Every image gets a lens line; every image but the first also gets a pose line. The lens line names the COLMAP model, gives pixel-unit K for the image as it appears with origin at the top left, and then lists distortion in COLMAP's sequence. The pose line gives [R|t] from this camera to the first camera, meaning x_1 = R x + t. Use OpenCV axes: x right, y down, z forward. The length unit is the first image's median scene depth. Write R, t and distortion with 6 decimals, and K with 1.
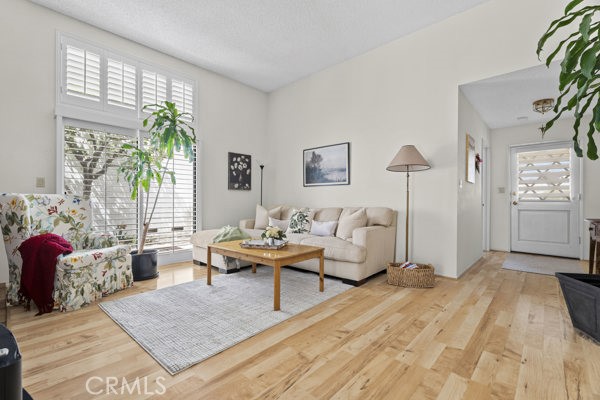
lens RADIAL K [[268.2, 0, 301.3], [0, 268.2, 200.3], [0, 0, 1]] dist [0.003040, -0.001181]
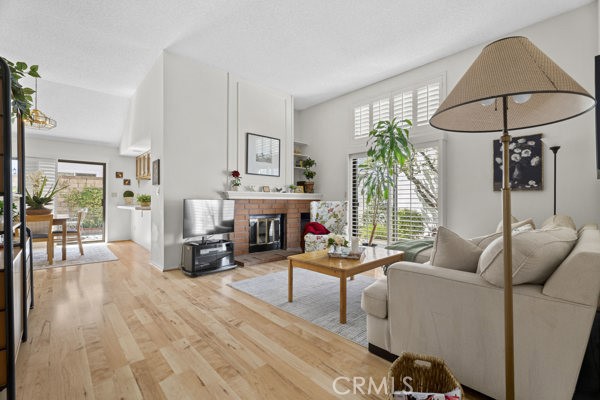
lens RADIAL K [[268.2, 0, 296.9], [0, 268.2, 198.3], [0, 0, 1]] dist [0.003040, -0.001181]
pose [[-0.101456, -0.012380, -0.994763, 1.223957], [-0.001893, 0.999923, -0.012251, -0.029350], [0.994838, 0.000640, -0.101471, 1.308653]]
